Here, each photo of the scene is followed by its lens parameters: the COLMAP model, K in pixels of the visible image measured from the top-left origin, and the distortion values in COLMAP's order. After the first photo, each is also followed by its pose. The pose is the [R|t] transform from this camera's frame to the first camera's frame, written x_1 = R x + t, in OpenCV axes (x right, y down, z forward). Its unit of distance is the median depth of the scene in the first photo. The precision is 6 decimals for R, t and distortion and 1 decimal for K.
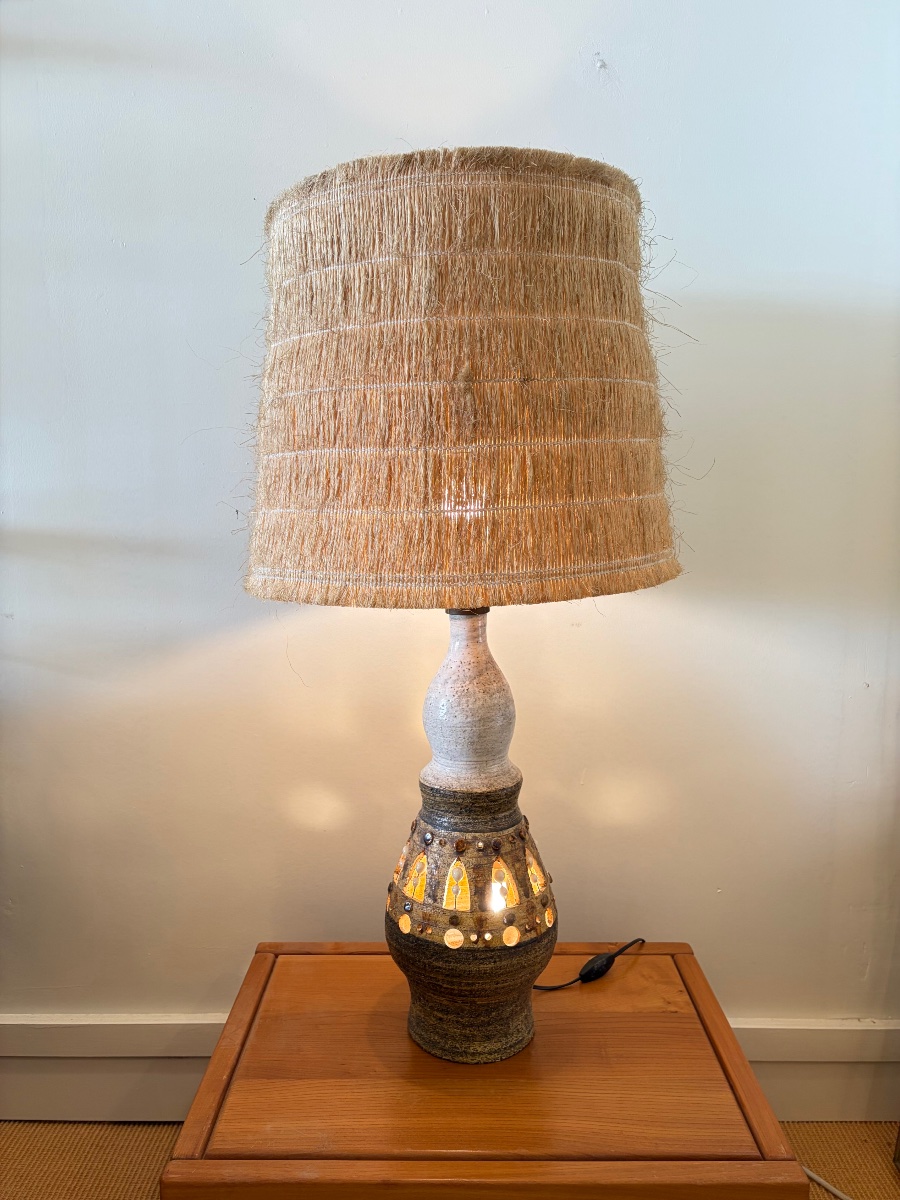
lens RADIAL K [[906.0, 0, 450.0], [0, 906.0, 600.0], [0, 0, 1]] dist [0.003691, -0.003717]
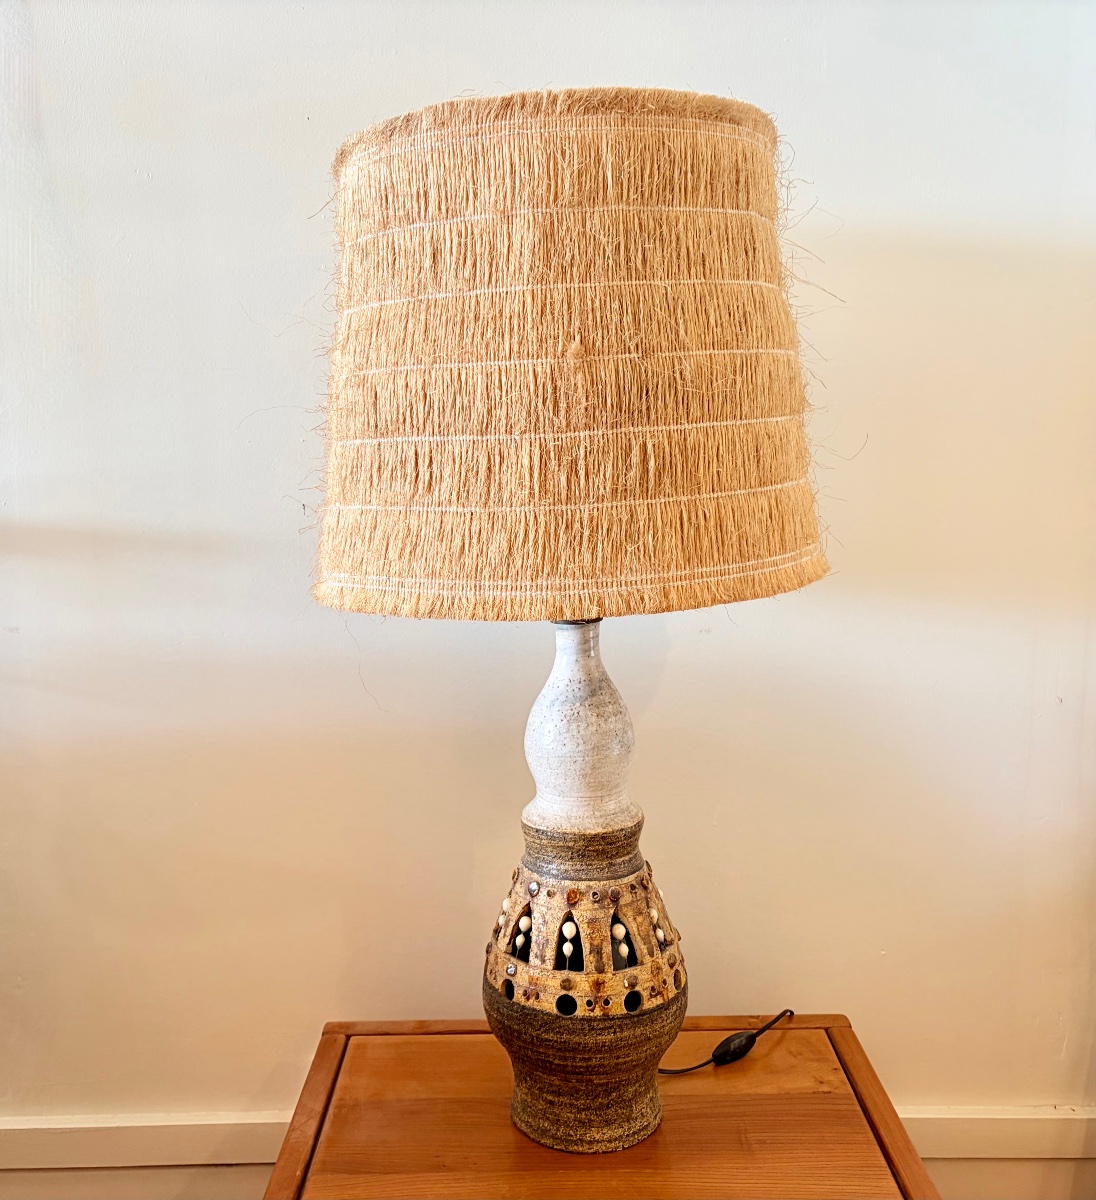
lens RADIAL K [[1205.5, 0, 547.5], [0, 1205.5, 608.4], [0, 0, 1]] dist [0.052357, -0.155753]
pose [[0.999879, -0.012917, 0.008692, -0.017920], [0.012800, 0.999828, 0.013438, -0.013857], [-0.008864, -0.013325, 0.999872, -0.126043]]
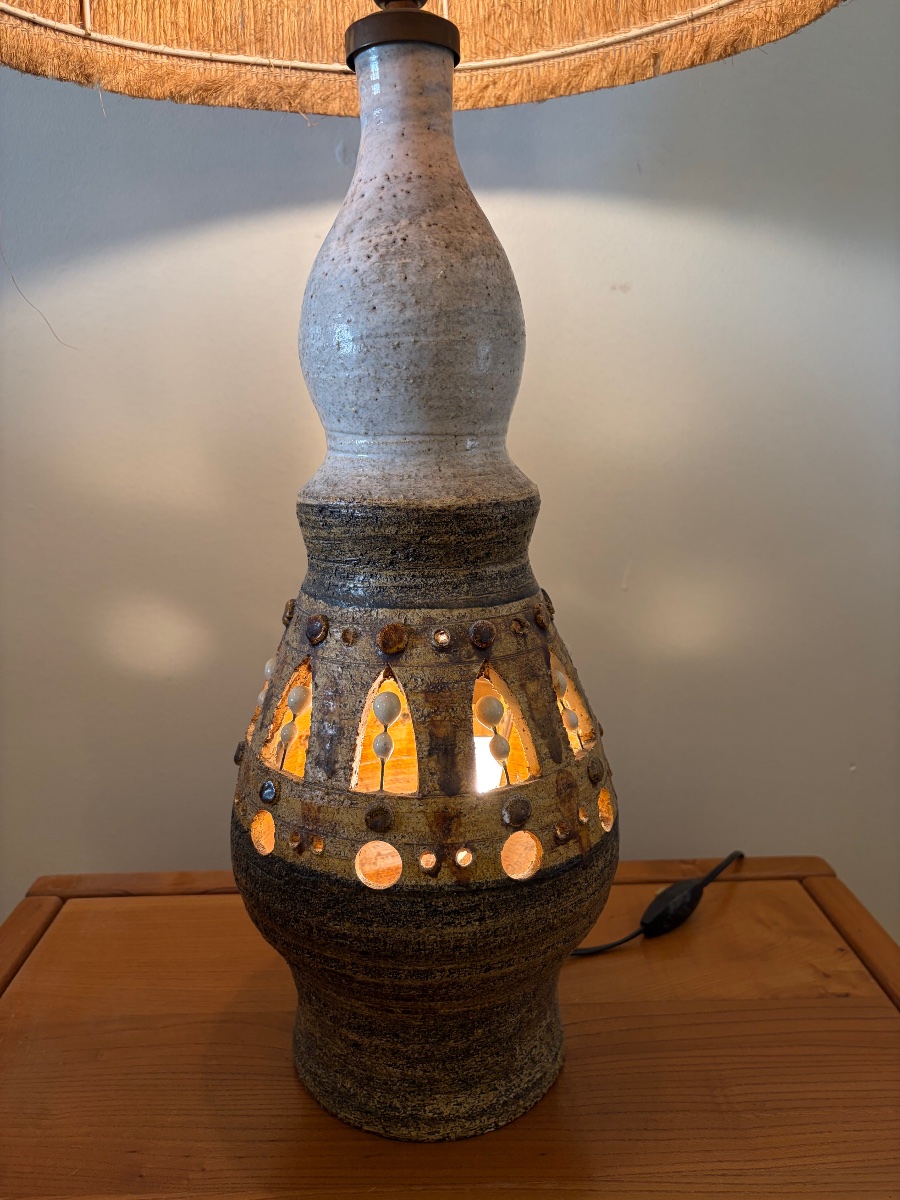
lens RADIAL K [[906.0, 0, 450.0], [0, 906.0, 600.0], [0, 0, 1]] dist [0.003691, -0.003717]
pose [[0.999222, -0.015237, 0.036376, 0.022438], [0.012103, 0.996318, 0.084874, 0.219774], [-0.037535, -0.084368, 0.995727, 0.599697]]
